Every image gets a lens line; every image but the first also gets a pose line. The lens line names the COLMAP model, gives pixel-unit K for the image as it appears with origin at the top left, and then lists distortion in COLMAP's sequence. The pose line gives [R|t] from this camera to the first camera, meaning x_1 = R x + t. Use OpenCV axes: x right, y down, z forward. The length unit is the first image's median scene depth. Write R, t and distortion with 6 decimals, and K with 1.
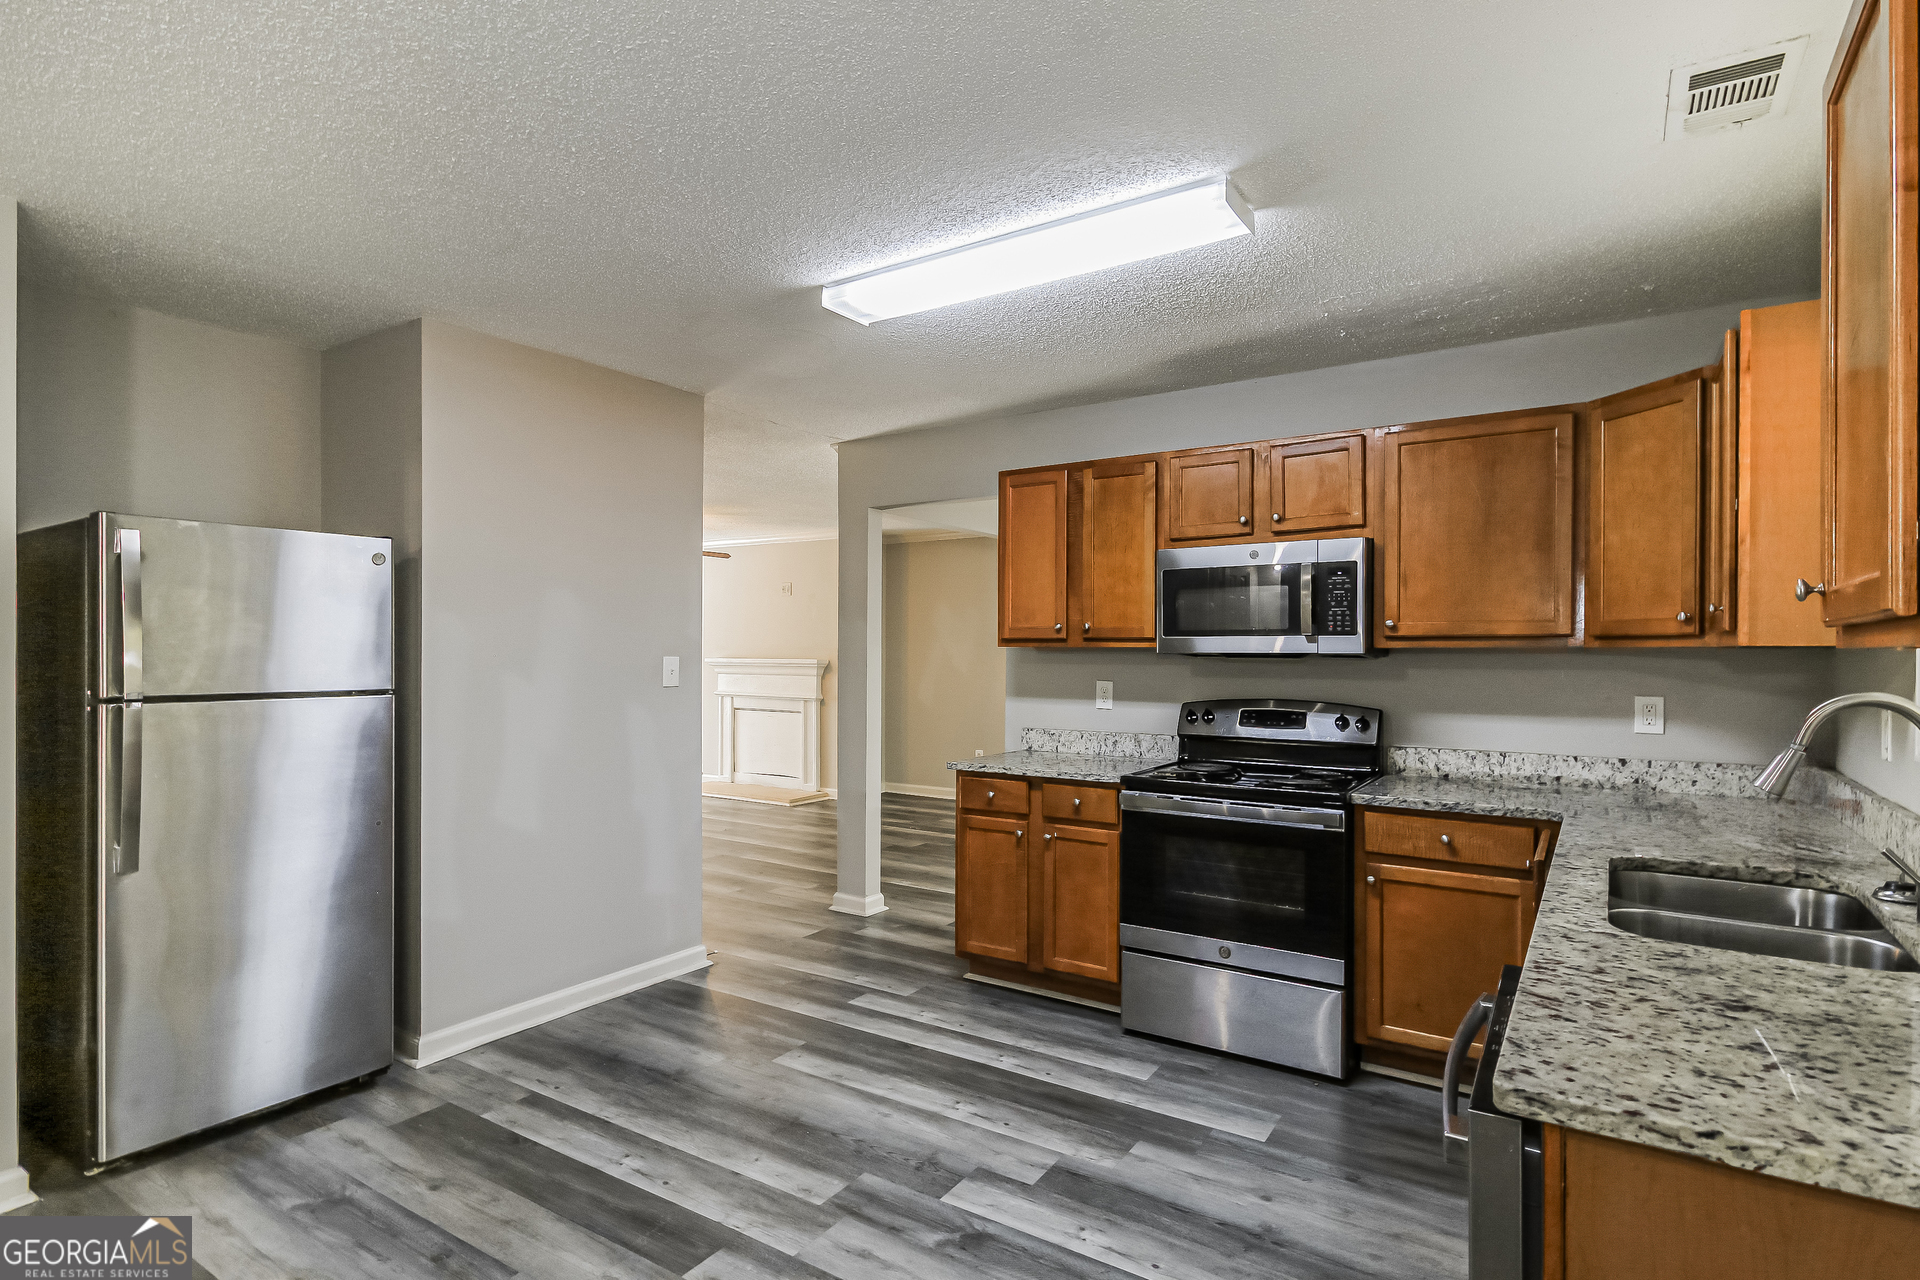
lens RADIAL K [[980.2, 0, 966.1], [0, 980.2, 642.7], [0, 0, 1]] dist [0.015663, -0.001248]
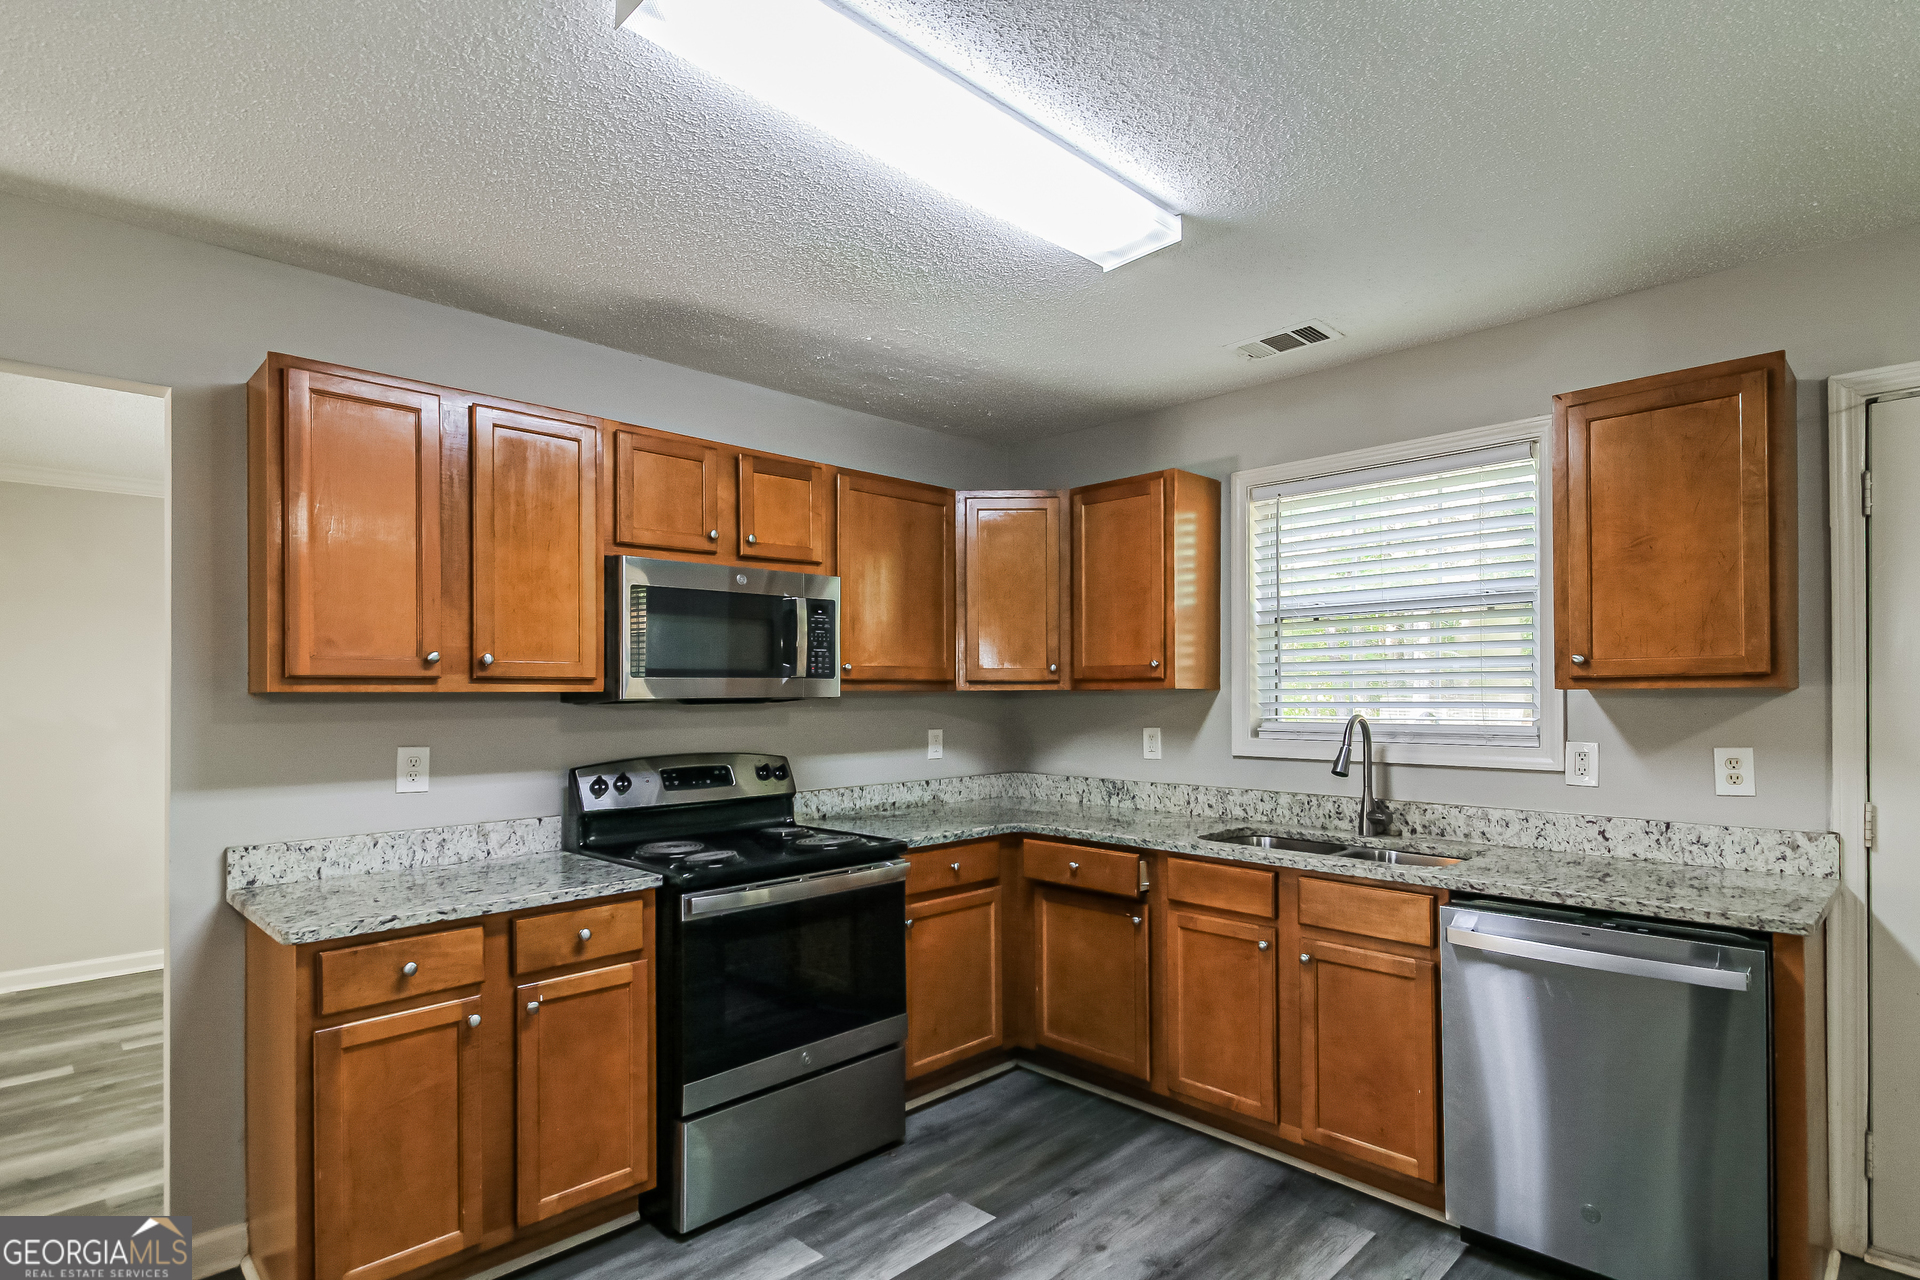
lens RADIAL K [[980.2, 0, 926.2], [0, 980.2, 686.0], [0, 0, 1]] dist [0.015663, -0.001248]
pose [[0.205483, 0.004376, 0.978651, -0.494072], [0.000222, 0.999990, -0.004518, 0.004109], [-0.978661, 0.001146, 0.205480, 0.684616]]
